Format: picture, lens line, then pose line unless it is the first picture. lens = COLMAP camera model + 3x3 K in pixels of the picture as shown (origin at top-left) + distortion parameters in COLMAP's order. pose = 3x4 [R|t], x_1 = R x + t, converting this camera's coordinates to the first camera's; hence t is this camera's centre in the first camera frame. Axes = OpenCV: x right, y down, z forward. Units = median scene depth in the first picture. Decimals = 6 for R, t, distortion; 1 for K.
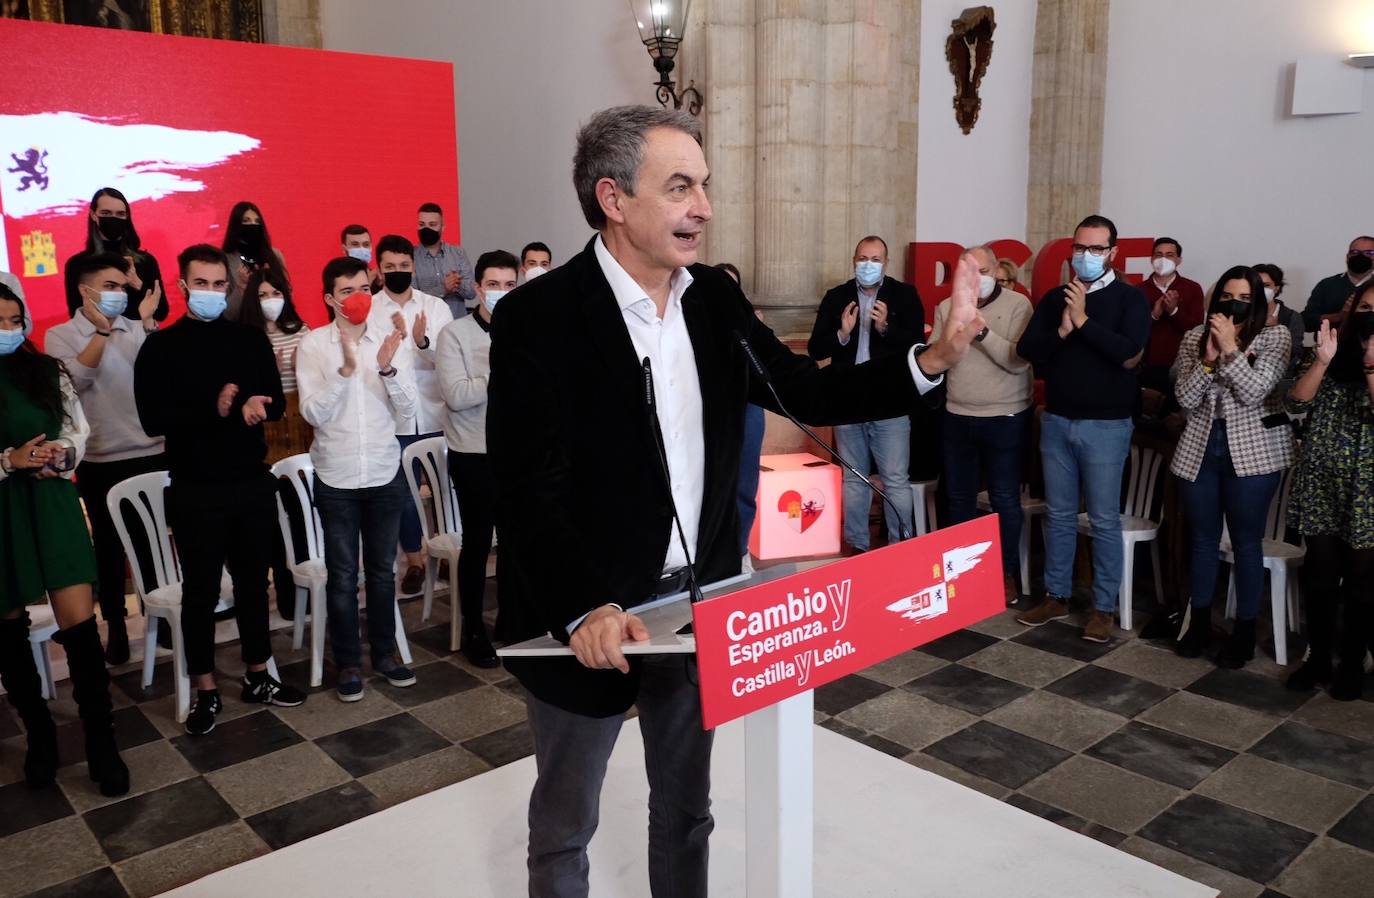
lens RADIAL K [[1091.5, 0, 687.6], [0, 1091.5, 456.2], [0, 0, 1]] dist [-0.024182, 0.017403]
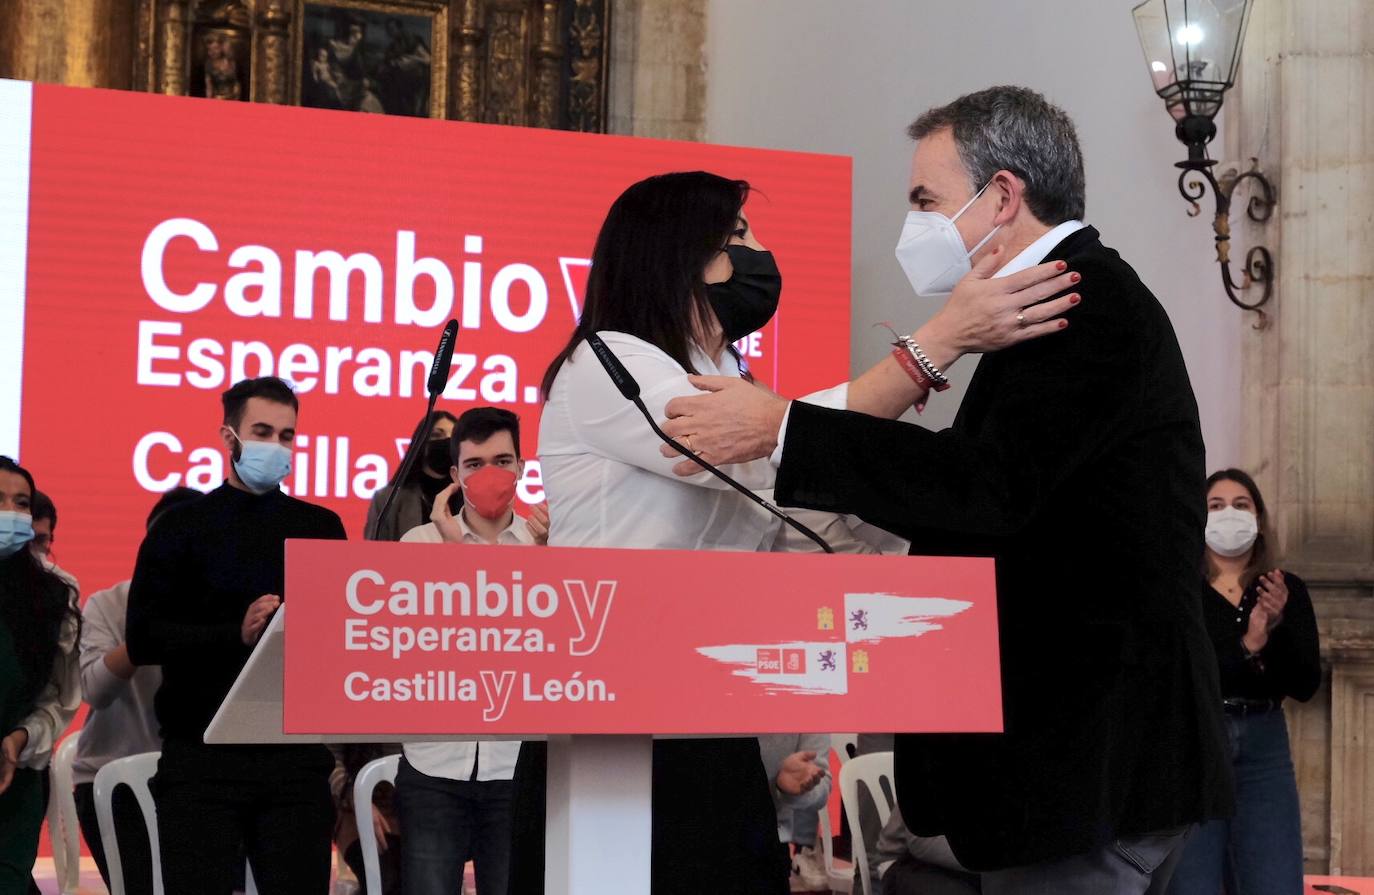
lens RADIAL K [[2229.8, 0, 691.9], [0, 2229.8, 453.3], [0, 0, 1]] dist [0.008449, 0.000000]
pose [[0.929717, 0.009155, -0.368161, 0.152581], [-0.103277, 0.966058, -0.236783, 0.078740], [0.353497, 0.258164, 0.899106, -0.034013]]
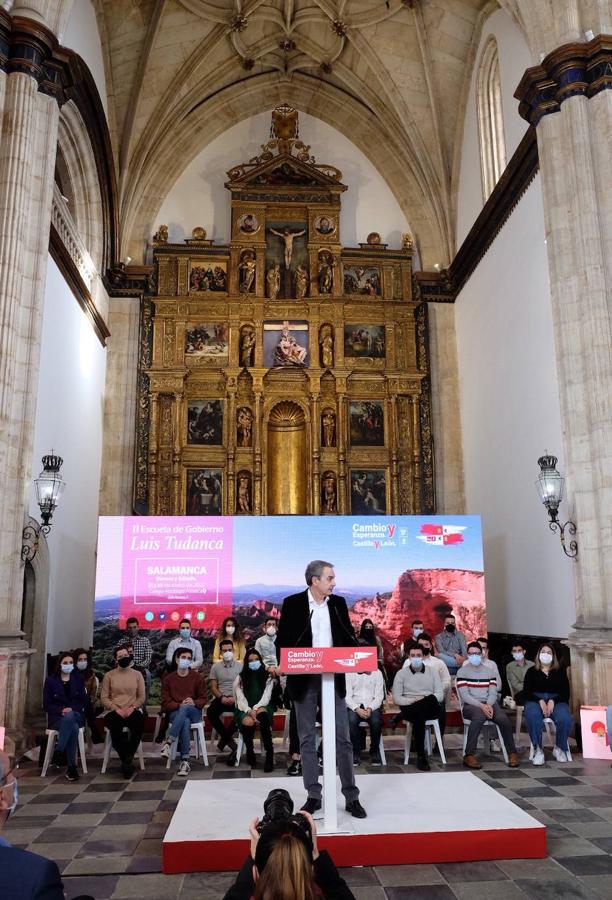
lens RADIAL K [[794.2, 0, 309.6], [0, 794.2, 445.1], [0, 0, 1]] dist [-0.039737, 0.028683]
pose [[0.791049, -0.123213, -0.599216, 0.541086], [-0.120895, 0.928704, -0.350561, 0.116479], [0.599688, 0.349753, 0.719755, -0.440429]]
